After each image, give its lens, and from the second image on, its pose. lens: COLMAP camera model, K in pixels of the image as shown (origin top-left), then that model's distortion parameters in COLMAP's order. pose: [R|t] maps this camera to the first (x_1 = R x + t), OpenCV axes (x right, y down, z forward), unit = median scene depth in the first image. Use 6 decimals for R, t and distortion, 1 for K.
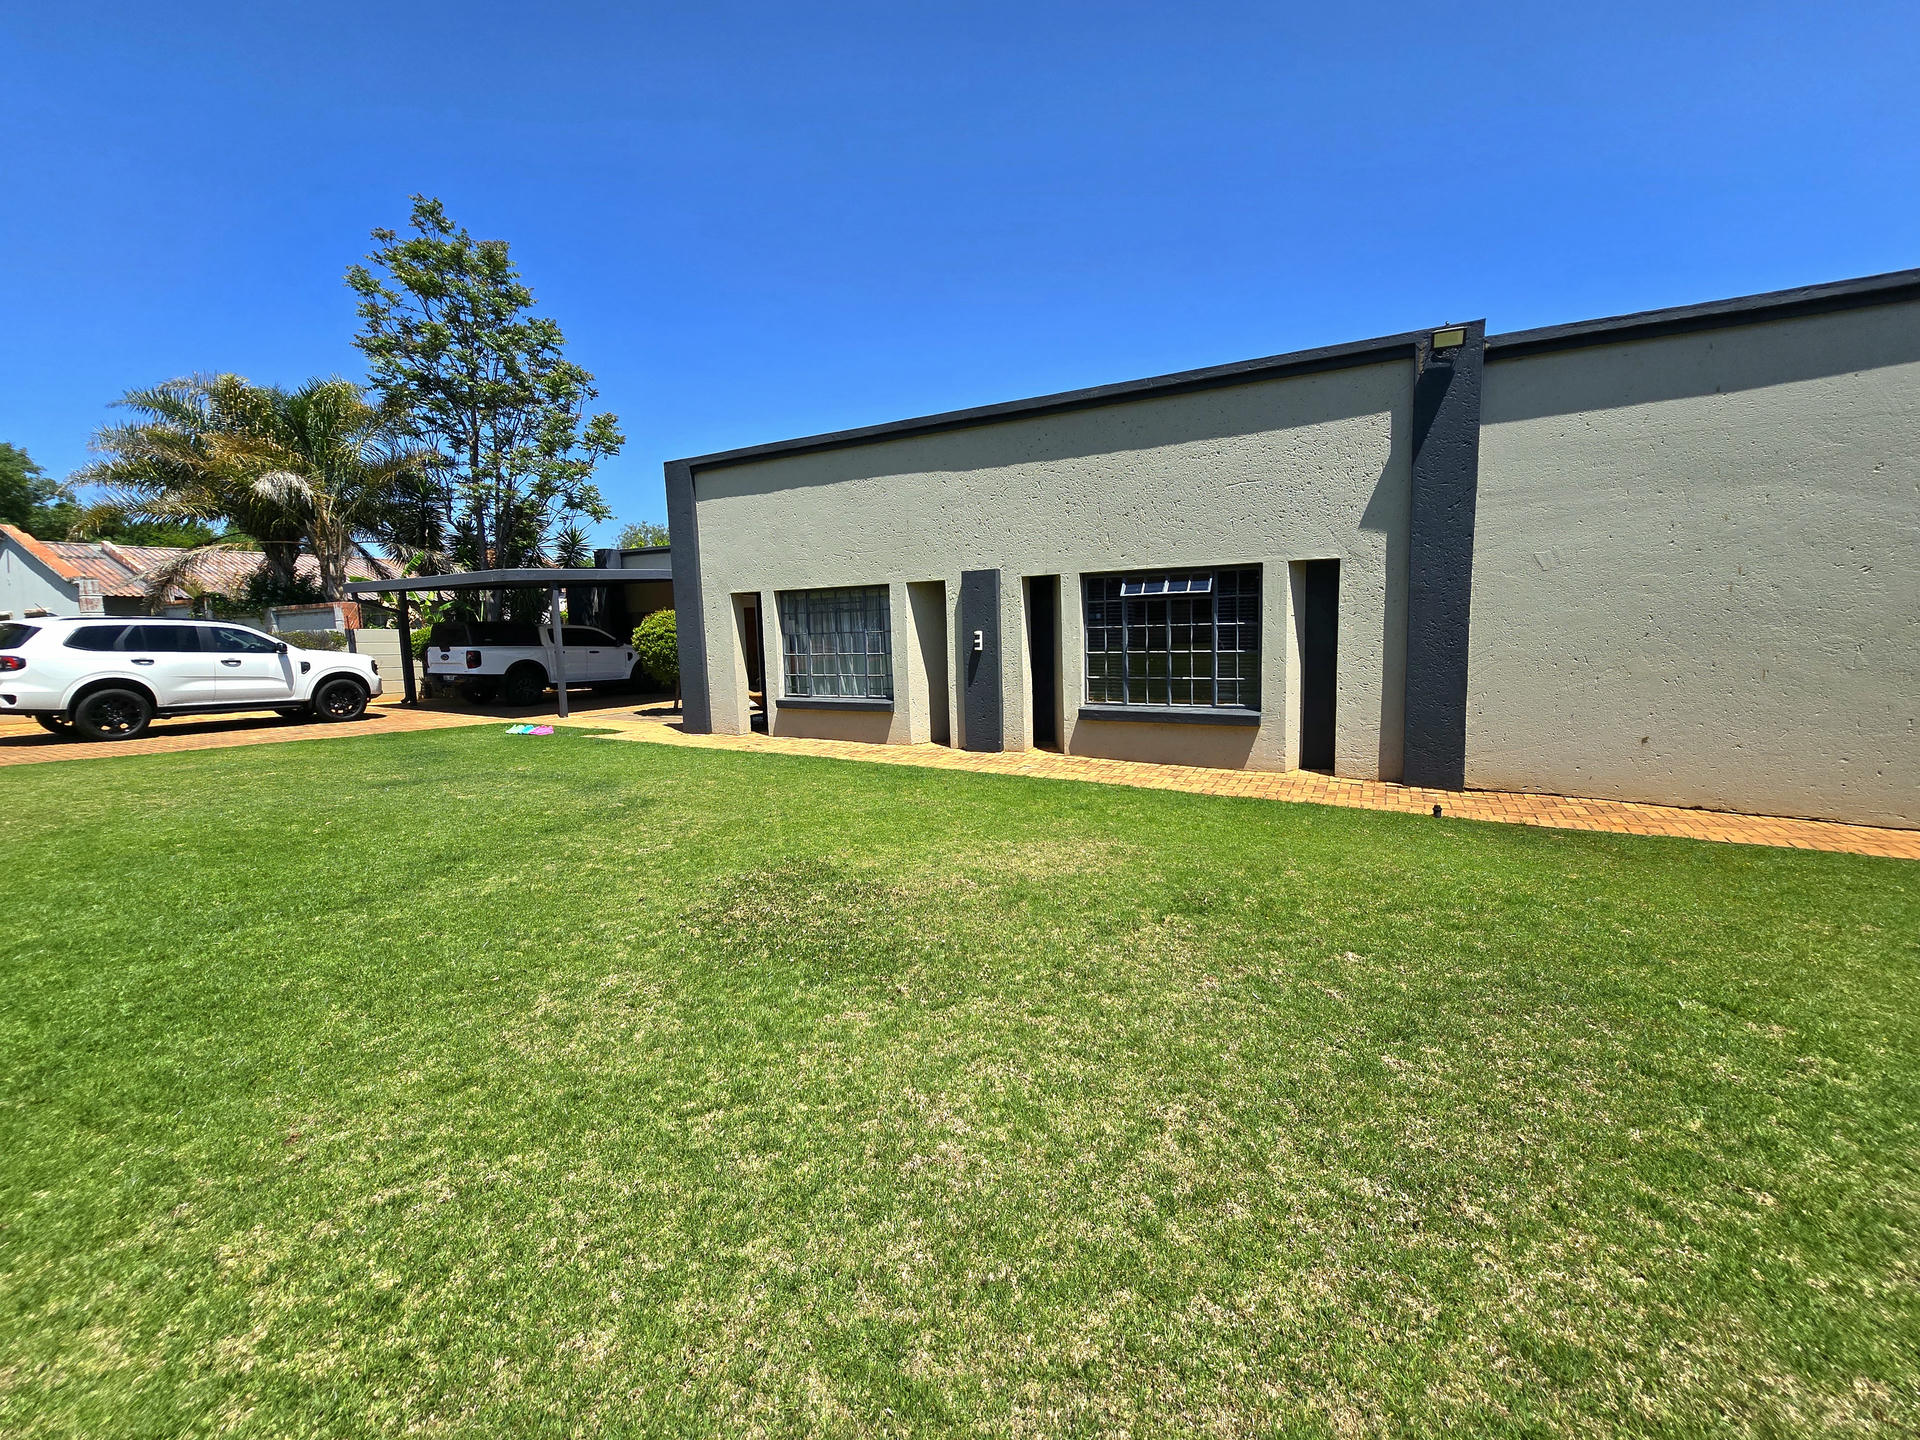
lens RADIAL K [[782.8, 0, 959.4], [0, 782.8, 705.8], [0, 0, 1]] dist [-0.000785, -0.000101]
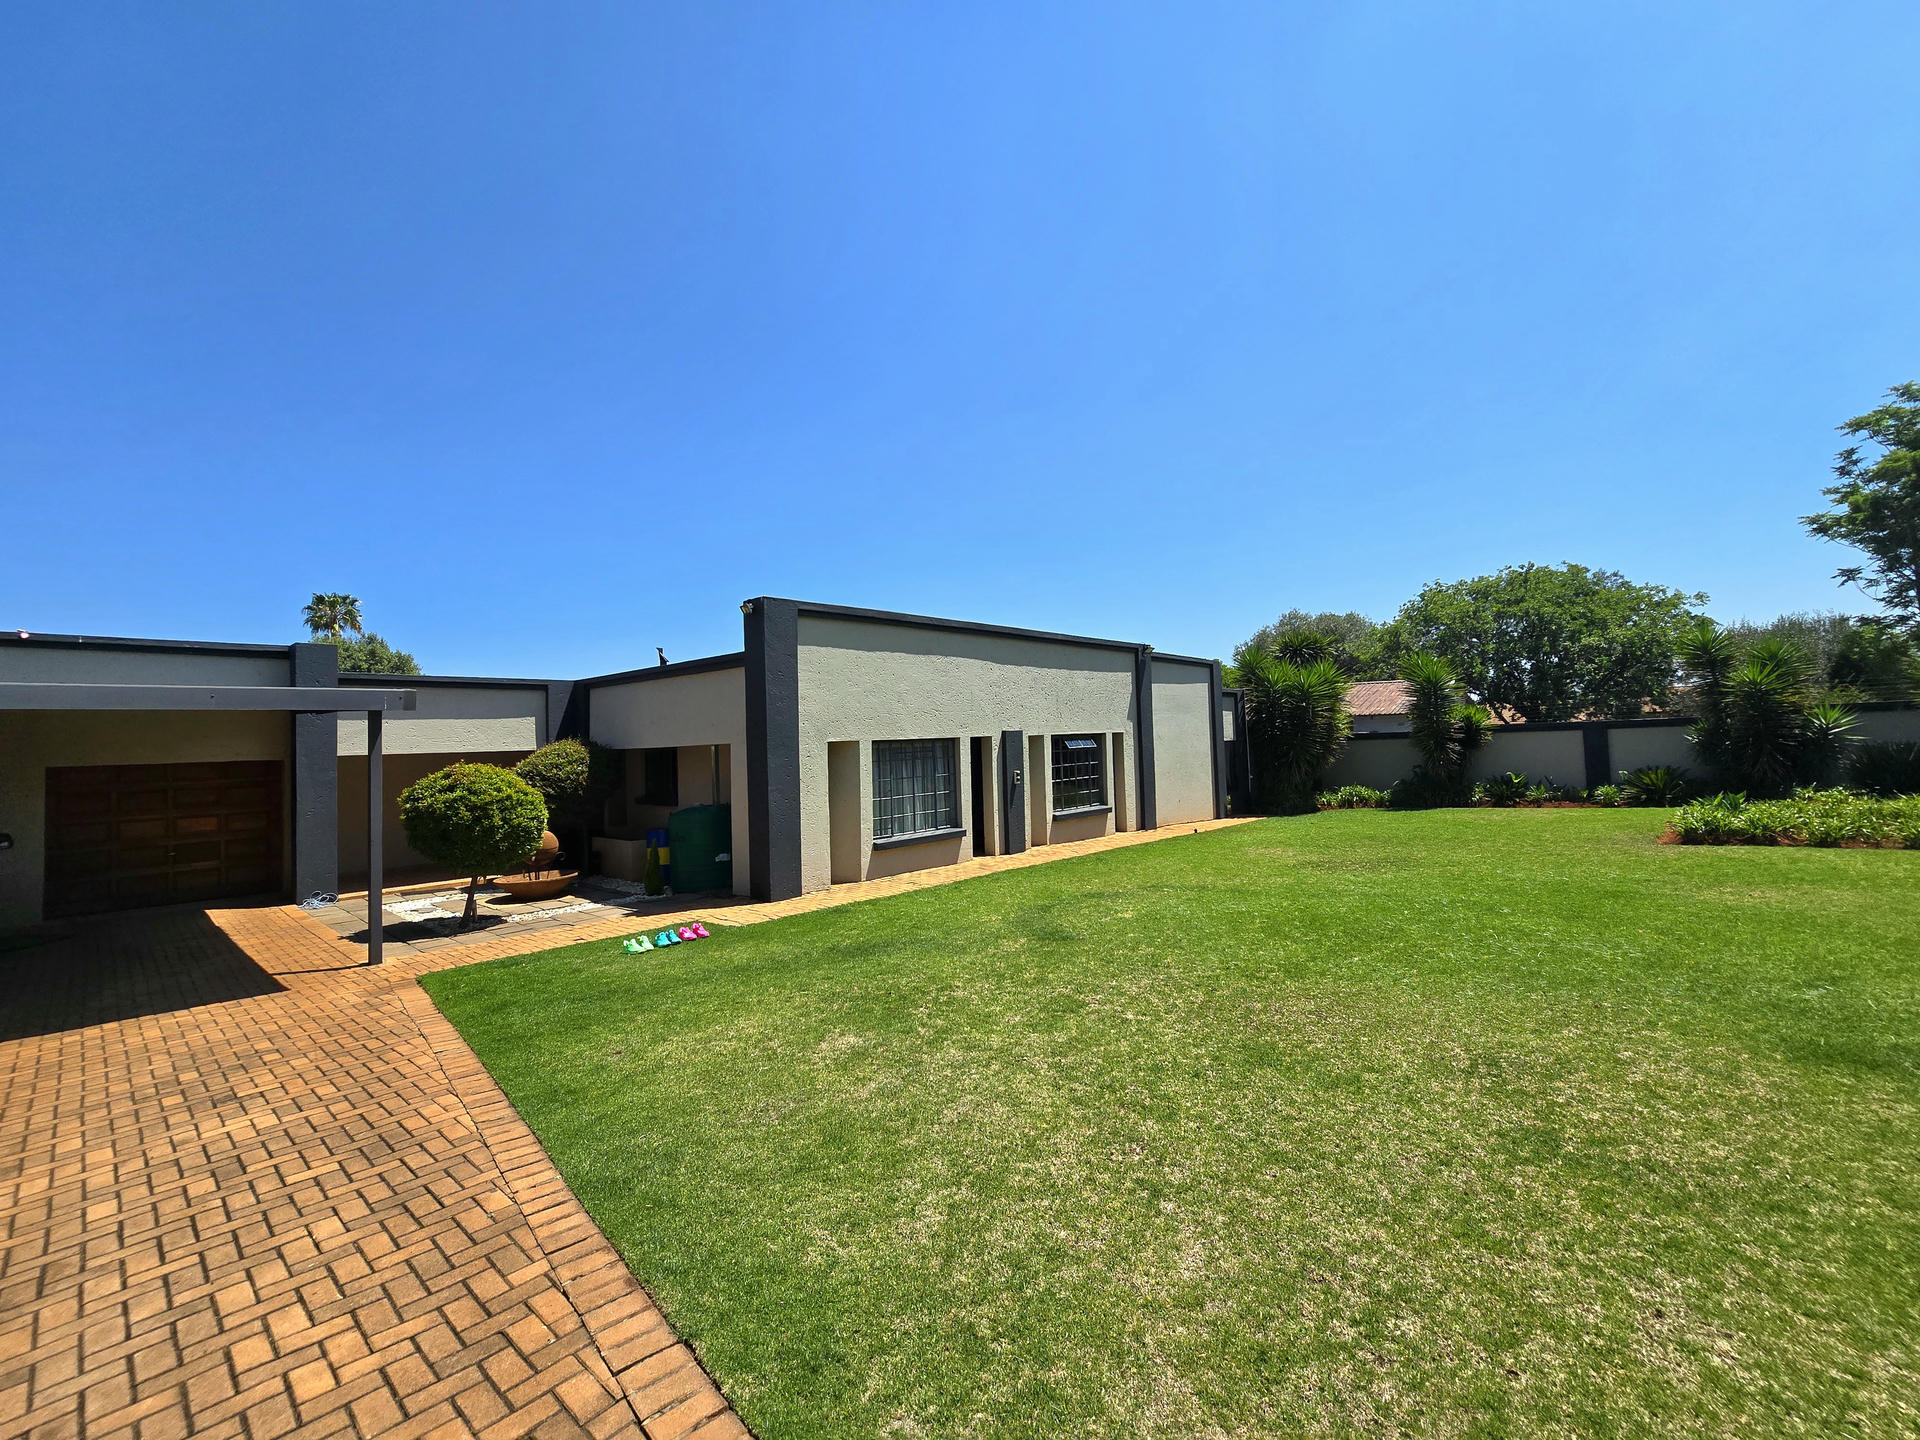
lens RADIAL K [[819.4, 0, 965.2], [0, 819.4, 713.4], [0, 0, 1]] dist [0.000364, -0.000033]
pose [[0.229127, 0.051877, 0.972013, -1.525738], [0.134988, 0.987237, -0.084509, -0.084812], [-0.963991, 0.150573, 0.219200, 0.739159]]
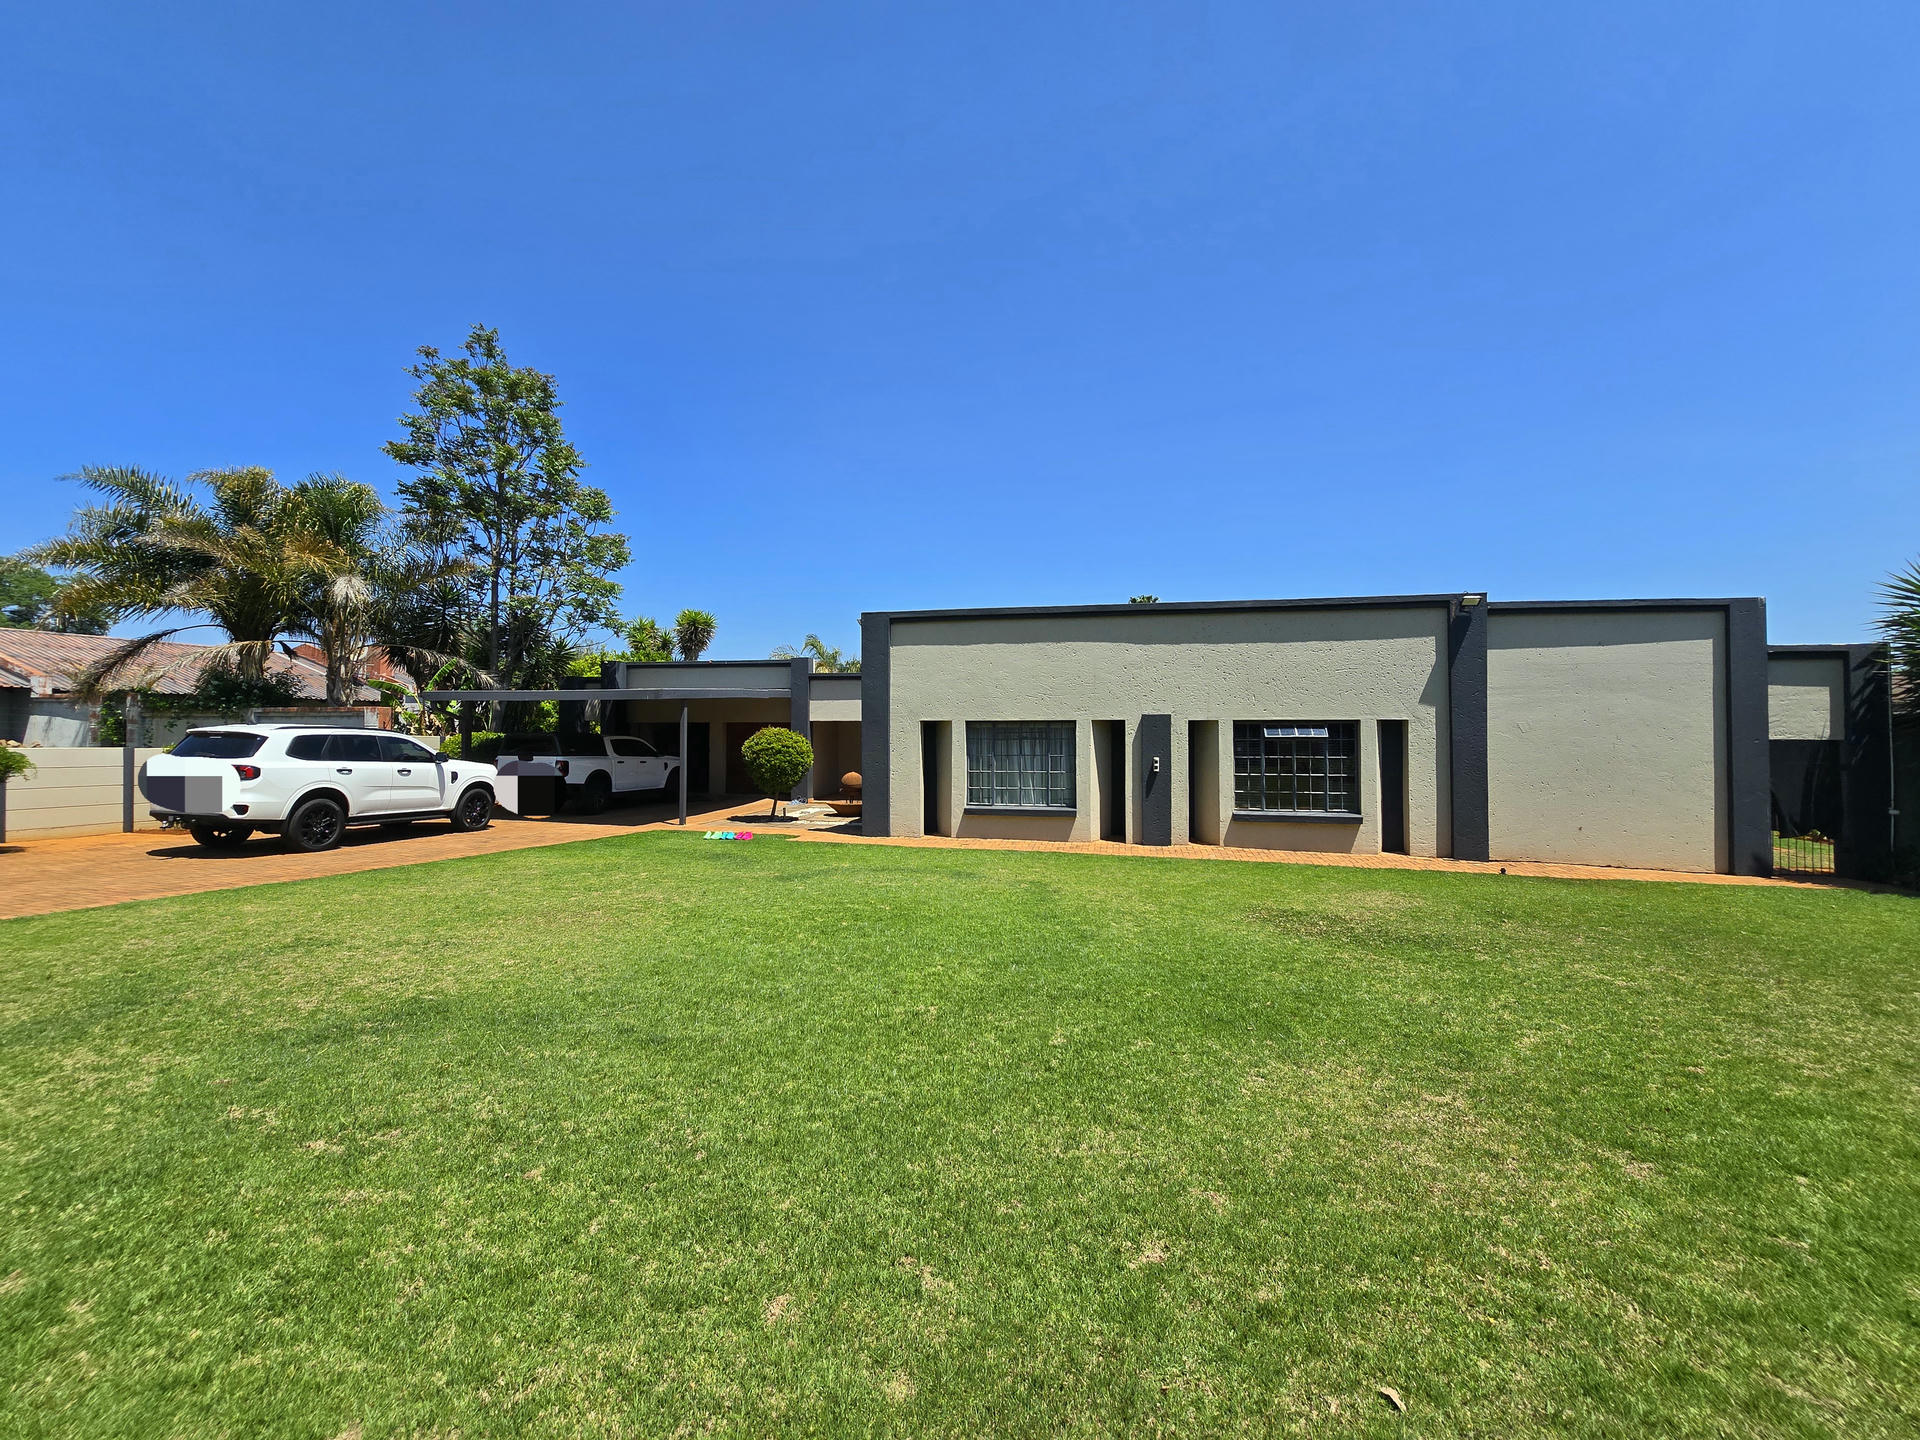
lens RADIAL K [[782.8, 0, 958.2], [0, 782.8, 707.5], [0, 0, 1]] dist [-0.000785, -0.000101]
pose [[0.958607, 0.033518, 0.282753, -0.710289], [0.004576, 0.991105, -0.133001, -0.000171], [-0.284696, 0.128790, 0.949927, -0.234474]]
